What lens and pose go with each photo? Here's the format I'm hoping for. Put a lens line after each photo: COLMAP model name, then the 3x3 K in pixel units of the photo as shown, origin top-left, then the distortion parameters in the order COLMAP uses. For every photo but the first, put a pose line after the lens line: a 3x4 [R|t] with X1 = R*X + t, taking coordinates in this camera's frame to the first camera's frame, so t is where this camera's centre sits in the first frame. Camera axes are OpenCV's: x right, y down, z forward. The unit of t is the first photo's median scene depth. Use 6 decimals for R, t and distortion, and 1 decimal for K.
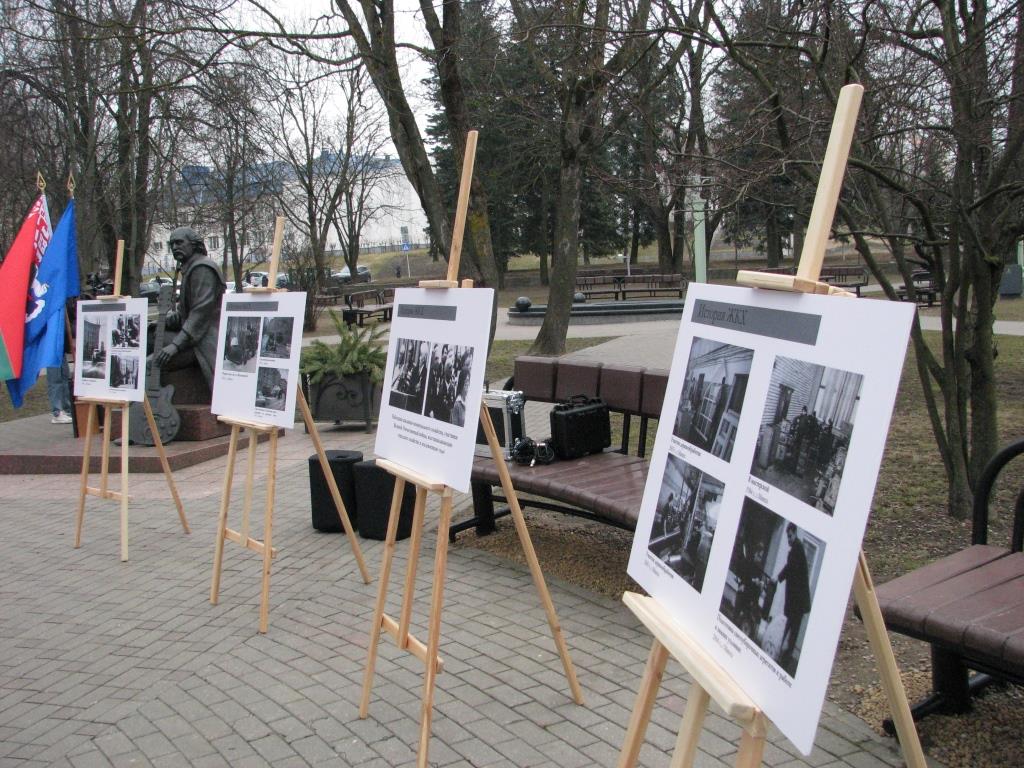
lens RADIAL K [[1089.9, 0, 531.9], [0, 1089.9, 379.3], [0, 0, 1]] dist [-0.212308, 0.281757]
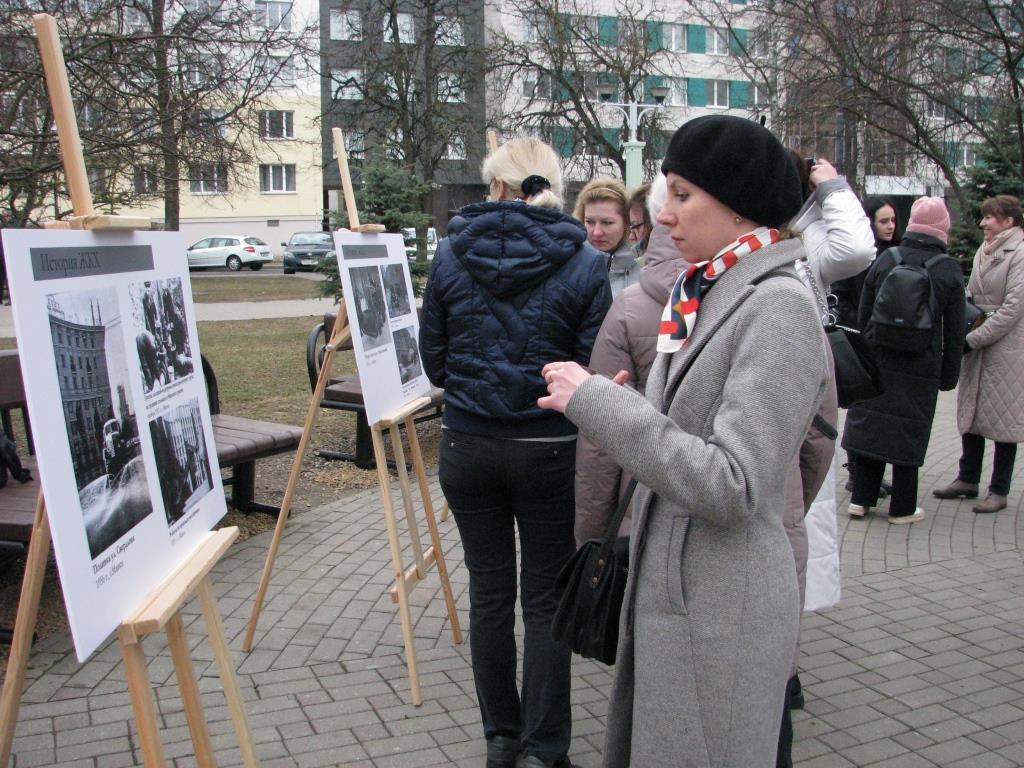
lens RADIAL K [[1089.9, 0, 531.9], [0, 1089.9, 379.3], [0, 0, 1]] dist [-0.212308, 0.281757]
pose [[-0.667919, -0.056551, 0.742082, -0.689691], [0.096782, 0.982042, 0.161947, -0.072241], [-0.737914, 0.179988, -0.650452, 1.121405]]
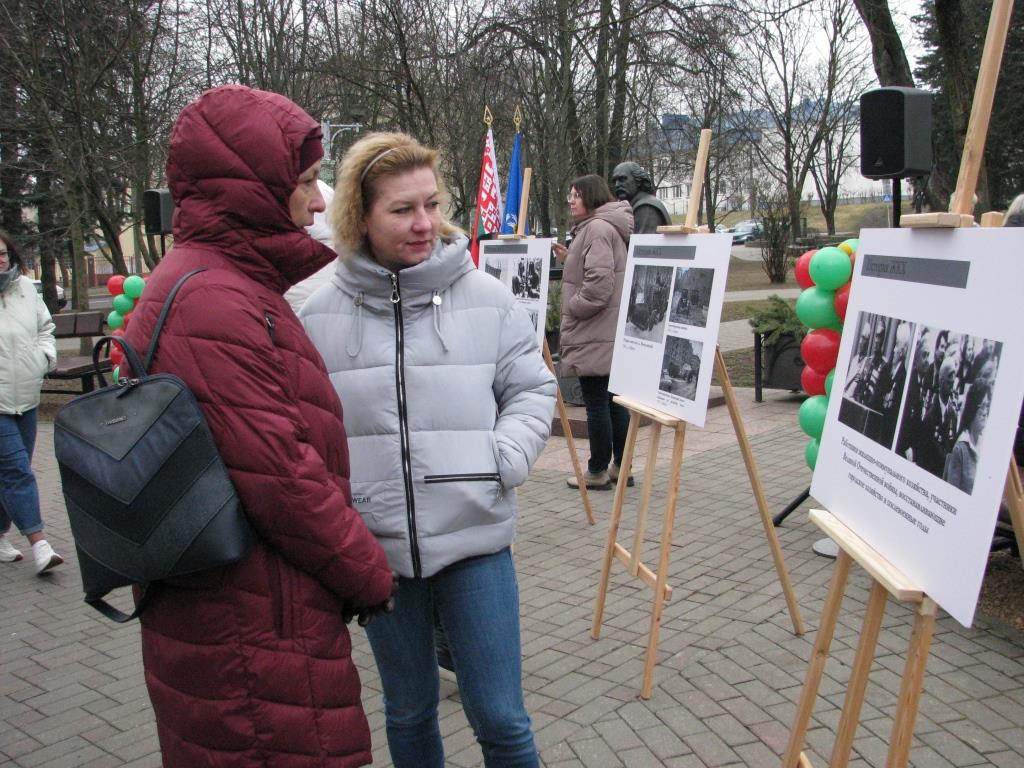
lens RADIAL K [[1089.9, 0, 531.9], [0, 1089.9, 379.3], [0, 0, 1]] dist [-0.212308, 0.281757]
pose [[0.907663, 0.067617, -0.414217, -0.024278], [-0.048480, 0.997222, 0.056553, -0.015066], [0.416890, -0.031250, 0.908420, 0.232856]]
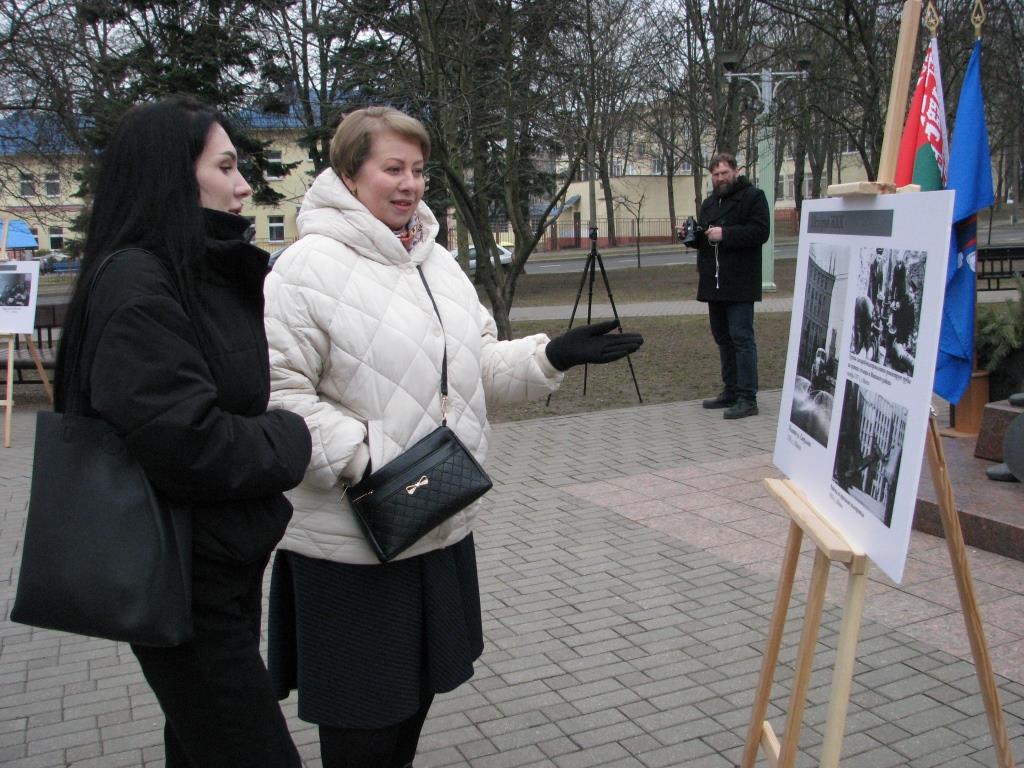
lens RADIAL K [[1089.9, 0, 531.9], [0, 1089.9, 379.3], [0, 0, 1]] dist [-0.212308, 0.281757]
pose [[0.648964, 0.126586, -0.750214, -0.225416], [-0.063841, 0.991644, 0.112098, -0.052059], [0.758136, -0.024853, 0.651623, 0.736370]]
